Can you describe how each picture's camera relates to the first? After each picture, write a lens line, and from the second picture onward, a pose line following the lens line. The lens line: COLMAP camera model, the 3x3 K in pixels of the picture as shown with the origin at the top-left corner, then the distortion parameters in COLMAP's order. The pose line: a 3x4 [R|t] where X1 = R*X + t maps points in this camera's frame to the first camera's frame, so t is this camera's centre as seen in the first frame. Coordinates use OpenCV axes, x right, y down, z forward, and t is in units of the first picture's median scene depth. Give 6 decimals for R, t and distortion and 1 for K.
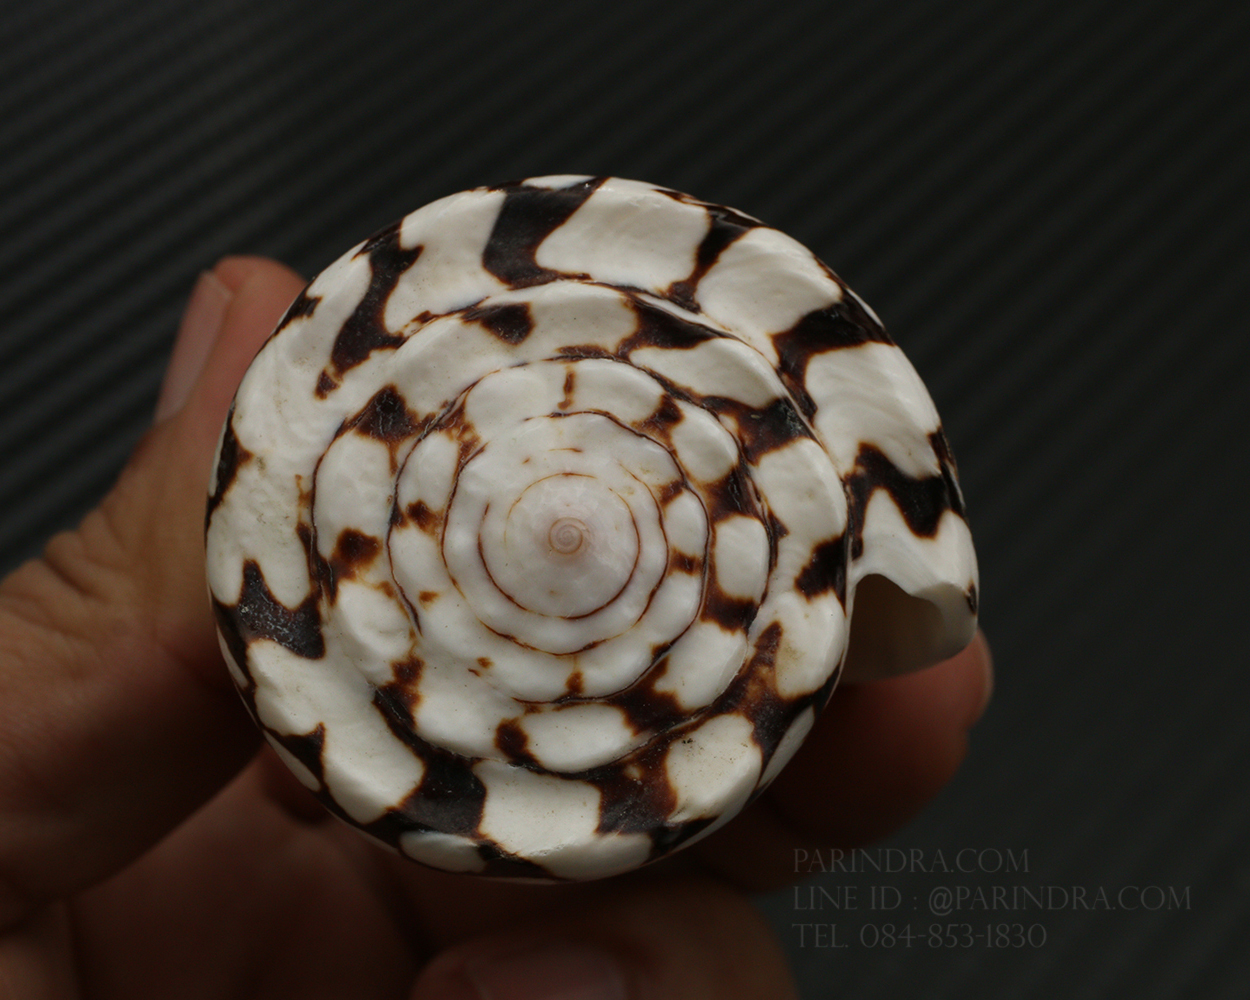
lens RADIAL K [[2613.9, 0, 625.0], [0, 2613.9, 500.0], [0, 0, 1]] dist [-0.064086, 0.030764]
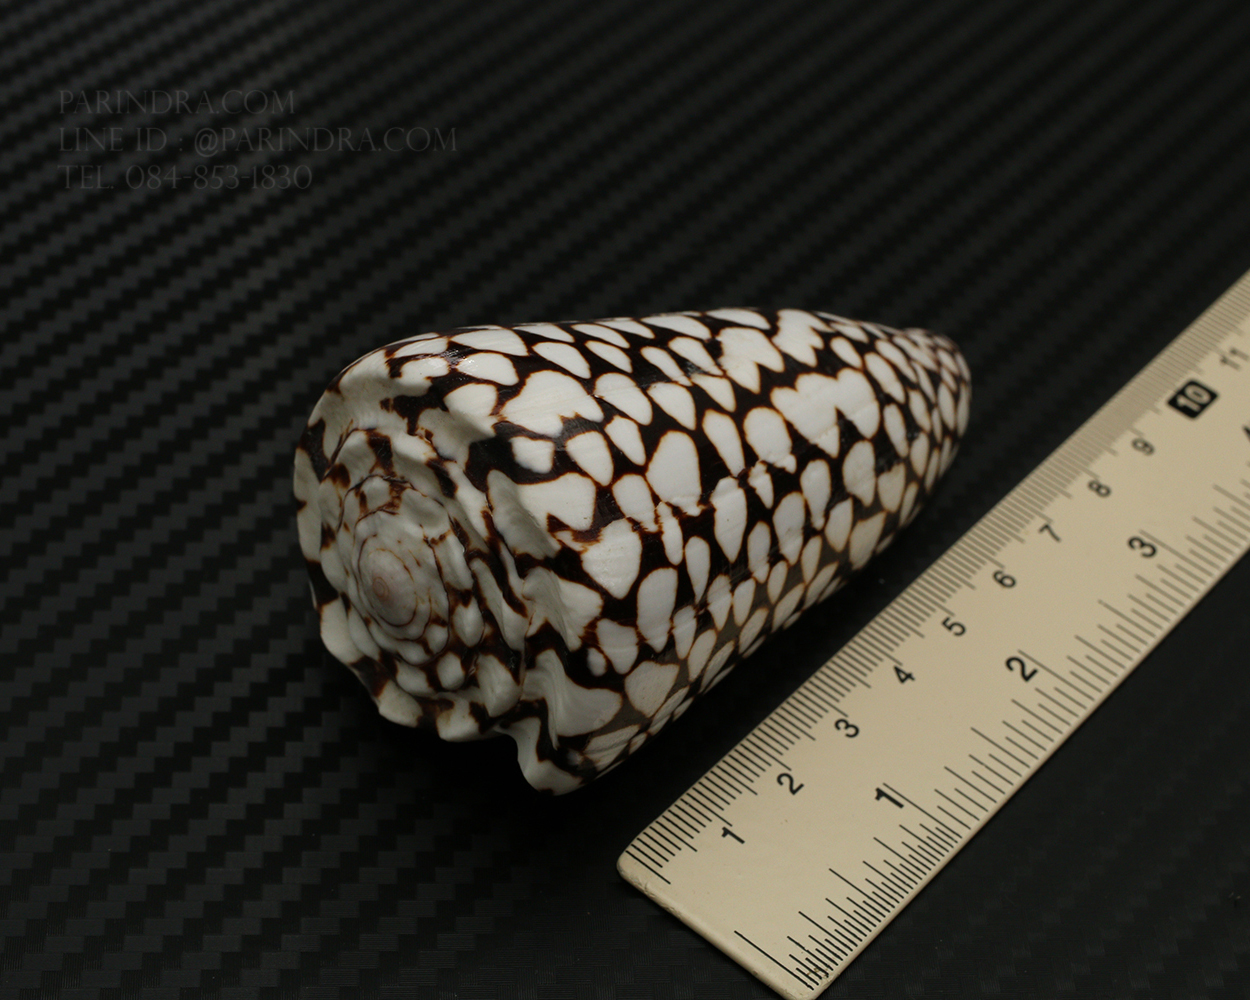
lens RADIAL K [[2613.9, 0, 625.0], [0, 2613.9, 500.0], [0, 0, 1]] dist [-0.064086, 0.030764]
pose [[0.475458, 0.849858, -0.227336, 0.381426], [-0.361431, 0.424299, 0.830264, -1.441376], [0.802064, -0.312589, 0.508902, 0.276975]]
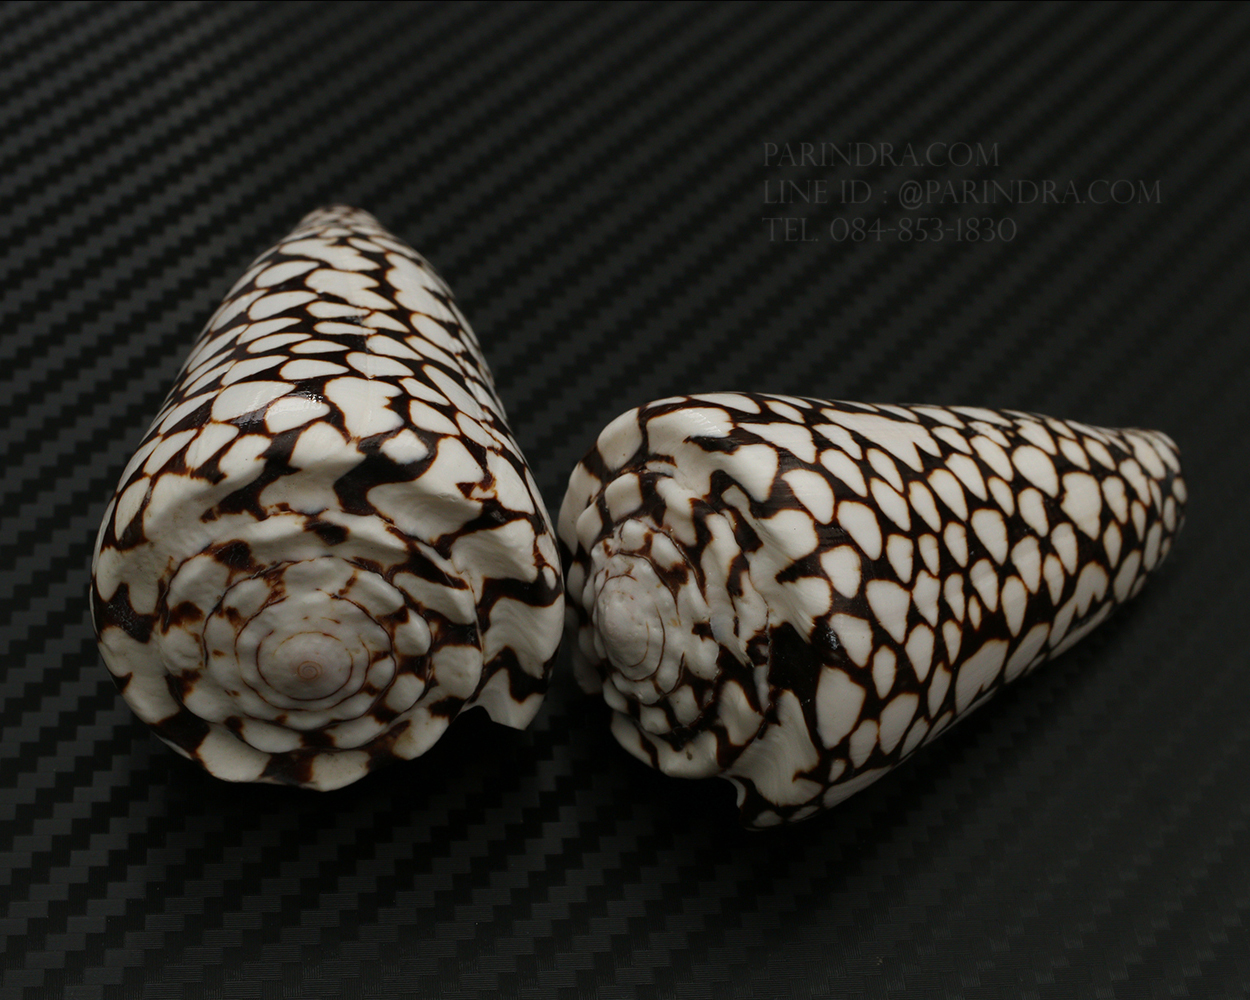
lens RADIAL K [[2613.9, 0, 625.0], [0, 2613.9, 500.0], [0, 0, 1]] dist [-0.064086, 0.030764]
pose [[0.890442, 0.362347, 0.275352, -0.329860], [-0.453932, 0.663878, 0.594316, -1.102446], [0.032549, -0.654195, 0.755625, -0.164130]]
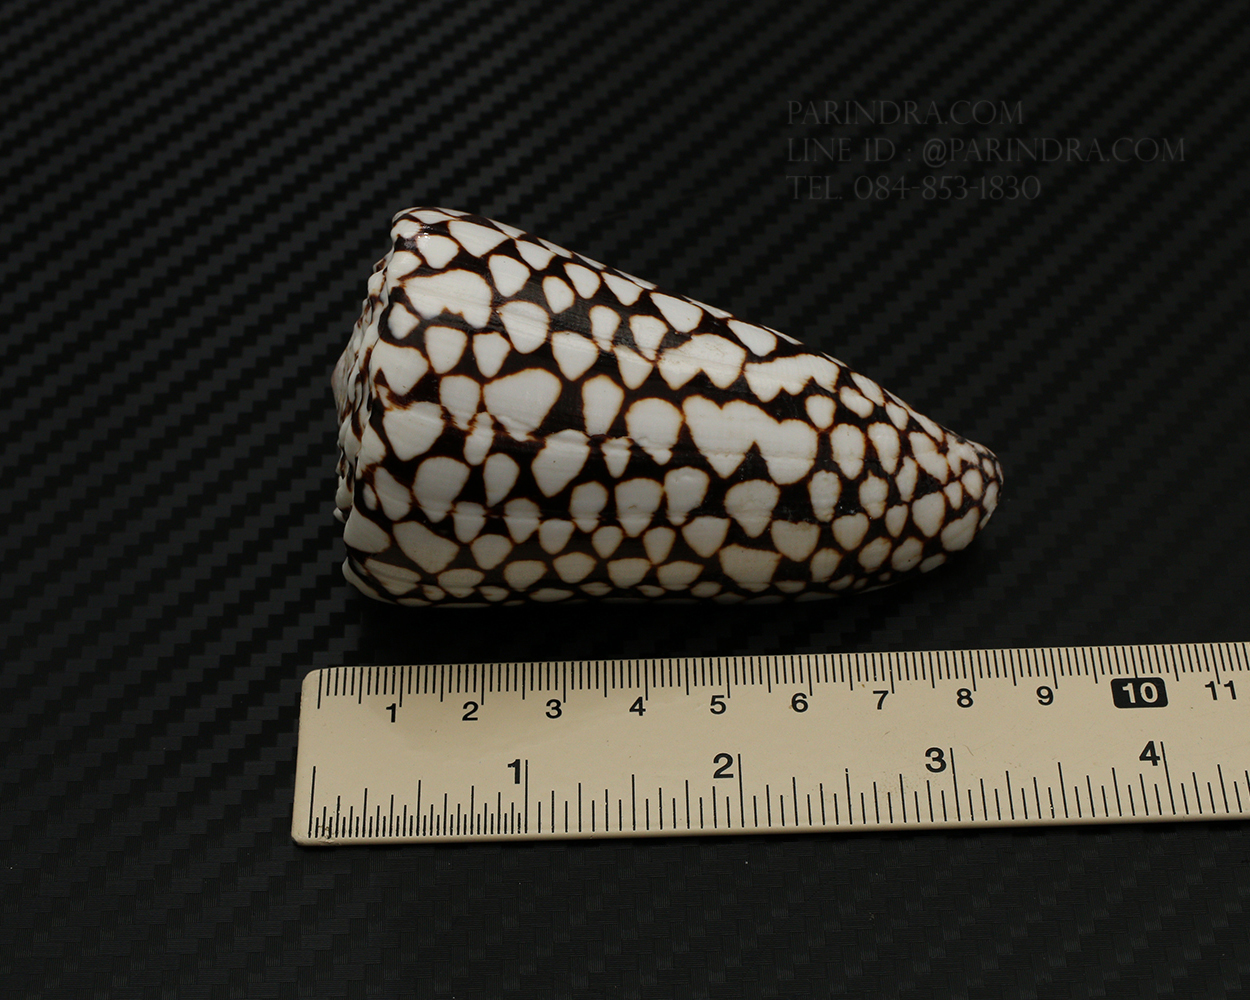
lens RADIAL K [[2613.9, 0, 625.0], [0, 2613.9, 500.0], [0, 0, 1]] dist [-0.064086, 0.030764]
pose [[-0.175597, 0.942109, -0.285652, 0.616904], [-0.009563, 0.288514, 0.957428, -1.928061], [0.984416, 0.170853, -0.041653, 1.306146]]
